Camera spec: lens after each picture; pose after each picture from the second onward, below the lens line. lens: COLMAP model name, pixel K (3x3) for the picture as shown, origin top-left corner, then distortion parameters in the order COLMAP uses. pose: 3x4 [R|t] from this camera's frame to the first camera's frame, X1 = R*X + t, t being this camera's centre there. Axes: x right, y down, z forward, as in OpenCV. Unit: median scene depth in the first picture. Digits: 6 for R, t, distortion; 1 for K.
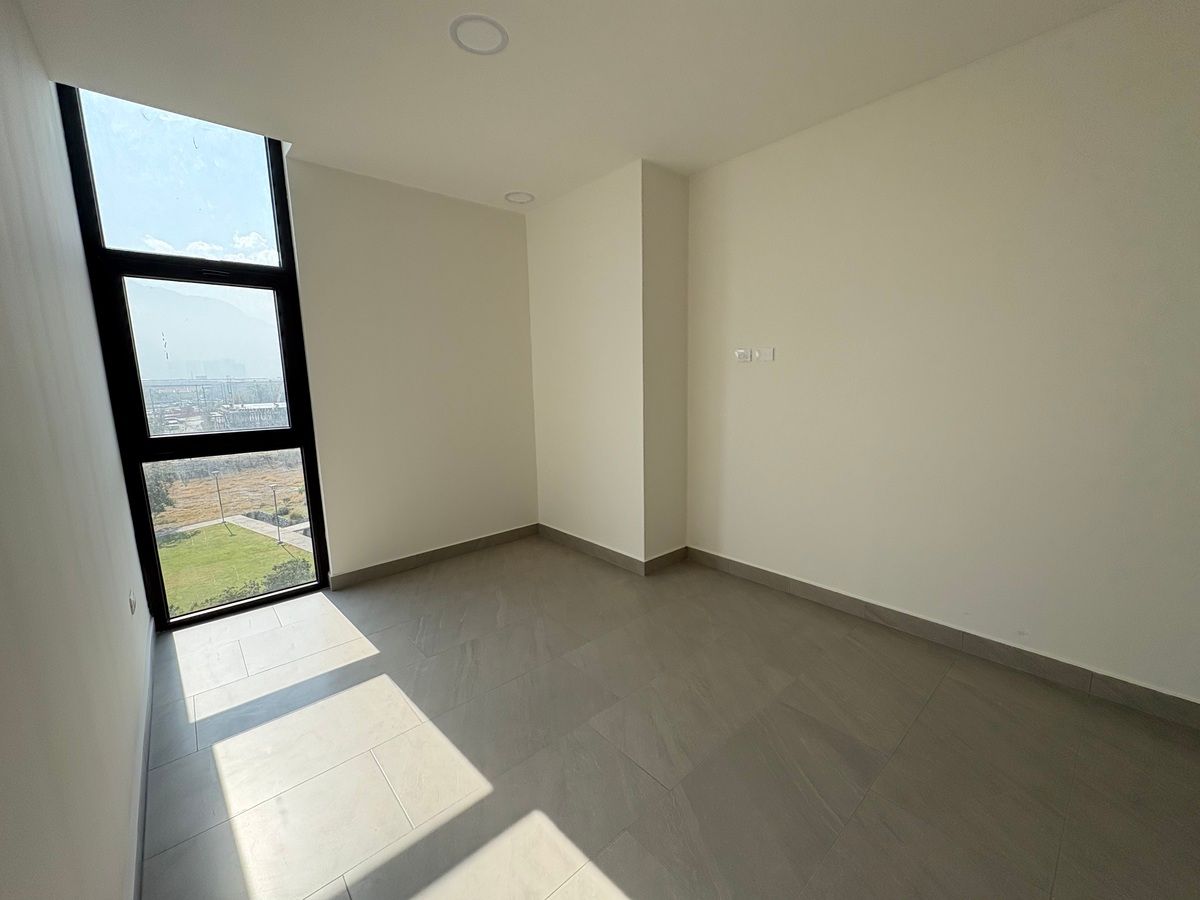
lens RADIAL K [[473.1, 0, 600.0], [0, 473.1, 450.0], [0, 0, 1]] dist [-0.000405, 0.000053]
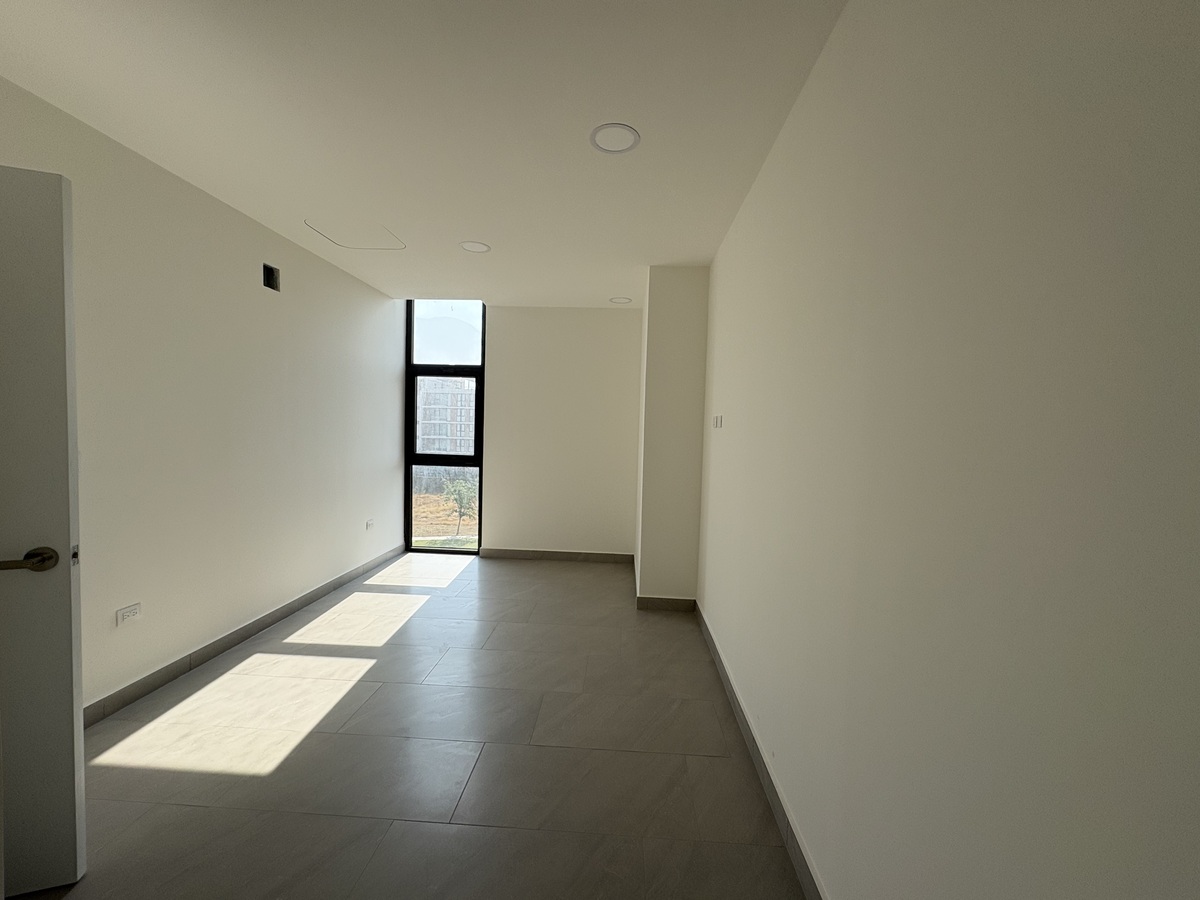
lens RADIAL K [[473.1, 0, 600.0], [0, 473.1, 450.0], [0, 0, 1]] dist [-0.000405, 0.000053]
pose [[0.716898, 0.069647, -0.693690, 0.921848], [-0.148382, 0.987443, -0.054206, -0.042673], [0.681205, 0.141791, 0.718231, 0.075815]]
